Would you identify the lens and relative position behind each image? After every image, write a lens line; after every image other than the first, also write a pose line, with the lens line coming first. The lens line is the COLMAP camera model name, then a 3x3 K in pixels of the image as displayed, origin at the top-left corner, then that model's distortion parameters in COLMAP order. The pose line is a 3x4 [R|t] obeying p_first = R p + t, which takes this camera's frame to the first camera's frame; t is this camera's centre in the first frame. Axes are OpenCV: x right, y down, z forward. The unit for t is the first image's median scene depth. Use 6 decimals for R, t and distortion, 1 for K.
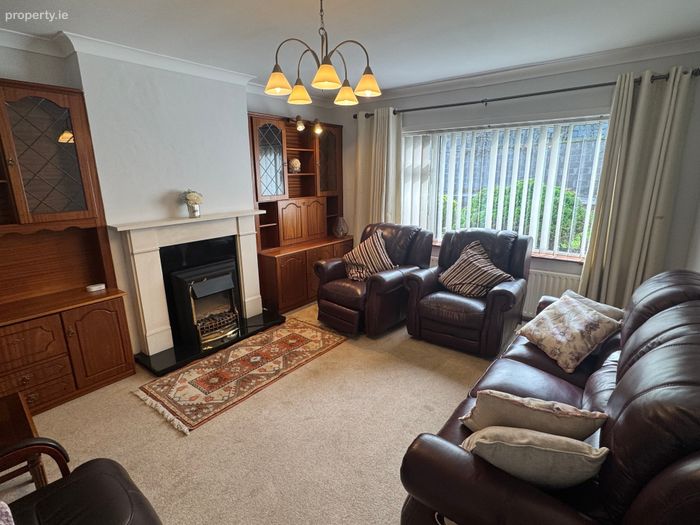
lens RADIAL K [[363.3, 0, 346.9], [0, 363.3, 265.1], [0, 0, 1]] dist [0.015241, -0.003299]
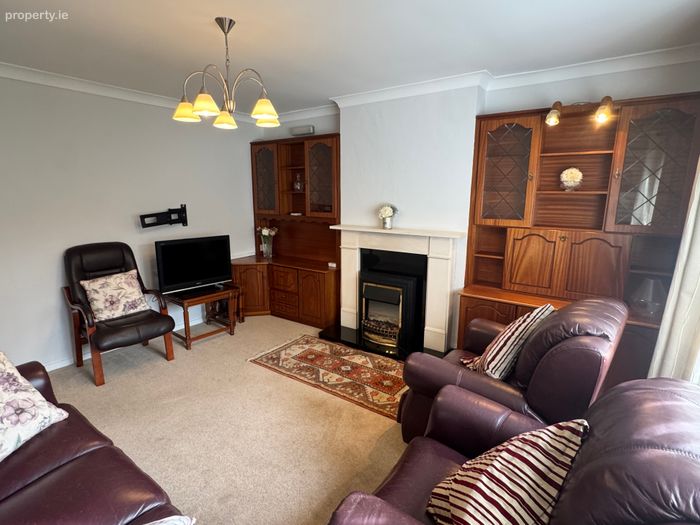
lens RADIAL K [[363.3, 0, 347.8], [0, 363.3, 263.2], [0, 0, 1]] dist [0.015241, -0.003299]
pose [[0.055287, 0.215099, -0.975026, 0.705166], [-0.249826, 0.948439, 0.195068, -0.230731], [0.966711, 0.232802, 0.106174, 0.845266]]
